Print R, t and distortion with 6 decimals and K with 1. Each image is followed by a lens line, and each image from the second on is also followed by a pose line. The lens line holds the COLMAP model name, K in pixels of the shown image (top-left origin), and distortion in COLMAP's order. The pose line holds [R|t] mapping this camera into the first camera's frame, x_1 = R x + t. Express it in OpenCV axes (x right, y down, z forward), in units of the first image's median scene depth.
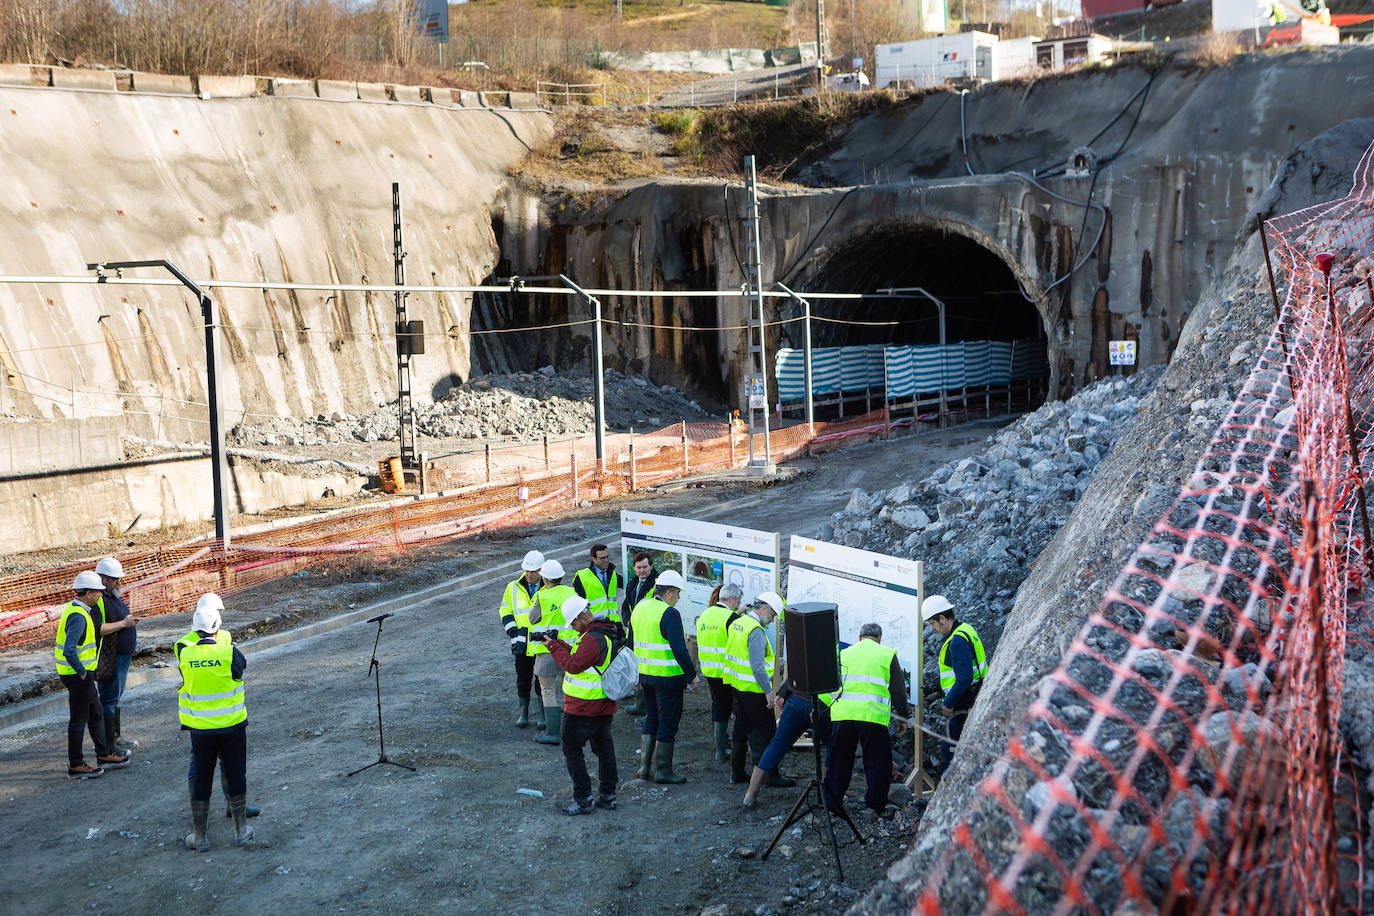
lens RADIAL K [[1747.7, 0, 683.9], [0, 1747.7, 453.7], [0, 0, 1]] dist [-0.015329, -0.073343]
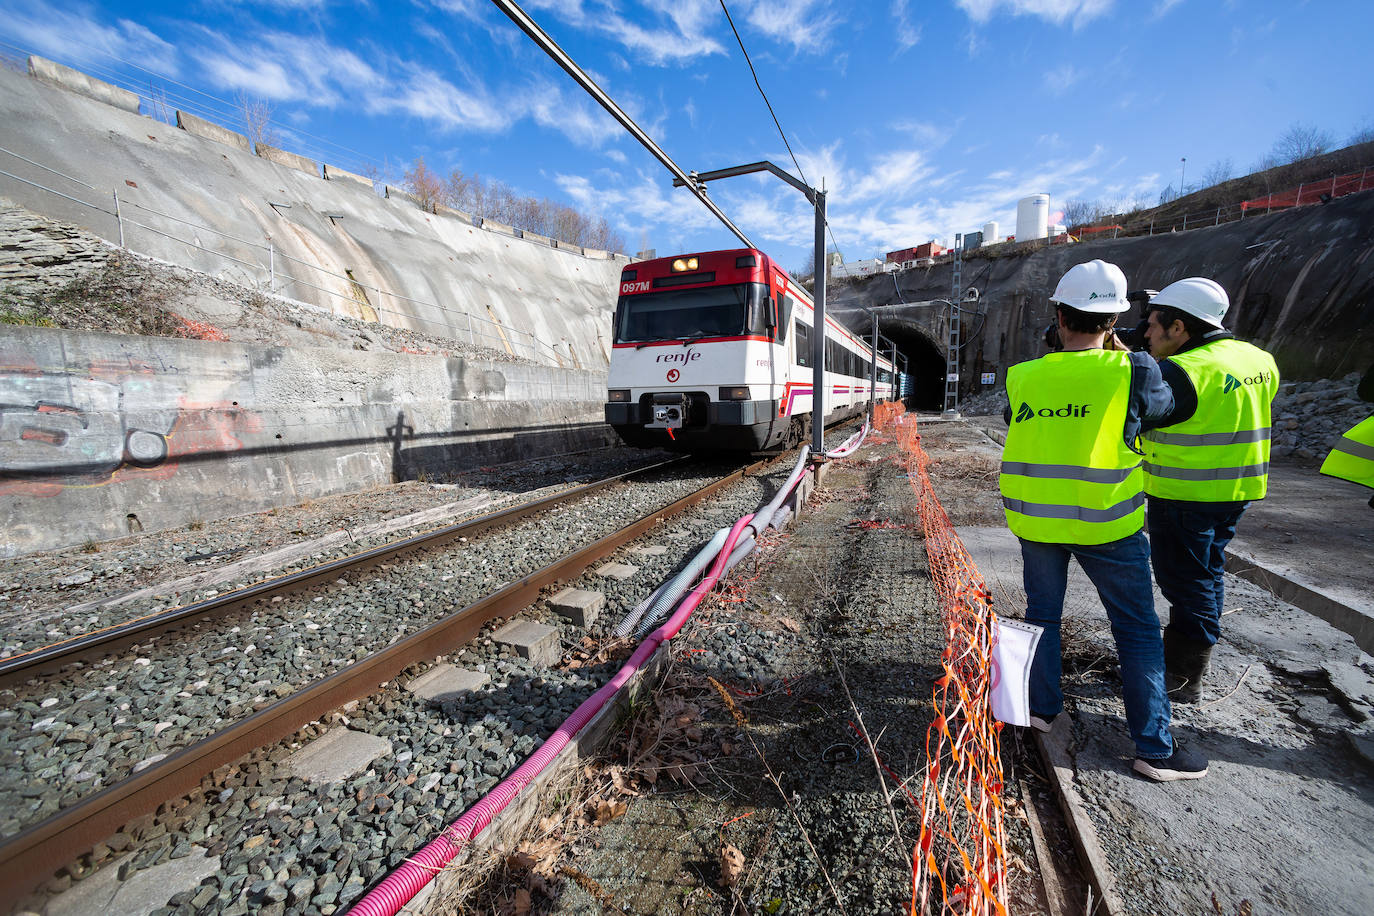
lens RADIAL K [[537.3, 0, 695.0], [0, 537.3, 462.6], [0, 0, 1]] dist [-0.001210, 0.006760]
pose [[0.999688, 0.009838, 0.022970, -0.147081], [-0.011043, 0.998538, 0.052909, 0.019283], [-0.022415, -0.053146, 0.998335, 0.291016]]
